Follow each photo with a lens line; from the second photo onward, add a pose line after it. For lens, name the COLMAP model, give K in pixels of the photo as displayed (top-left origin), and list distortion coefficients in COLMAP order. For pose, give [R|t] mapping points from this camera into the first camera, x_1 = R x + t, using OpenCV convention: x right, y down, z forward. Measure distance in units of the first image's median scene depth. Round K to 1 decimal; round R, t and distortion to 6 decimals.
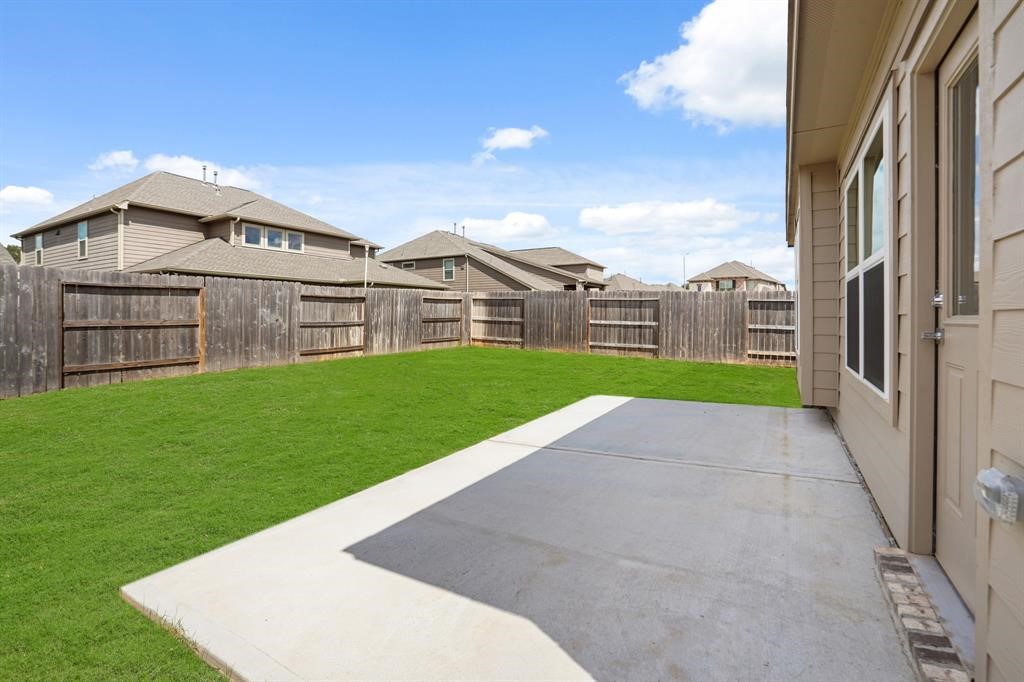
lens RADIAL K [[471.0, 0, 476.7], [0, 471.0, 320.5], [0, 0, 1]] dist [0.000244, -0.000117]
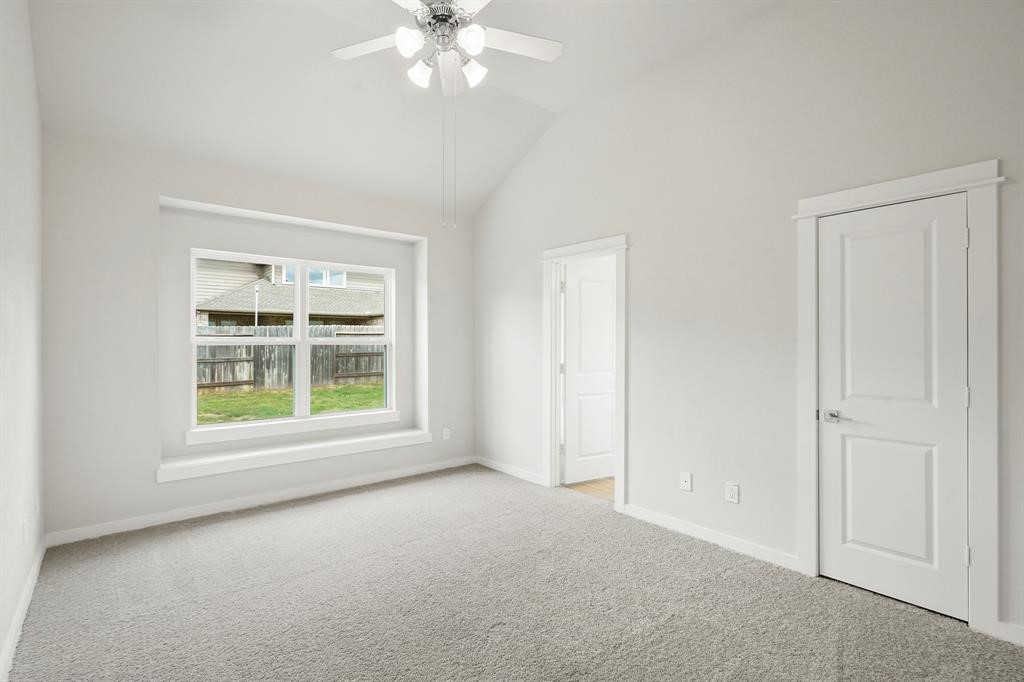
lens RADIAL K [[471.0, 0, 508.6], [0, 471.0, 346.2], [0, 0, 1]] dist [0.000244, -0.000117]
pose [[0.955437, -0.001181, -0.295193, 0.617638], [0.002039, 0.999995, 0.002600, -0.025261], [0.295188, -0.003086, 0.955434, 0.162311]]
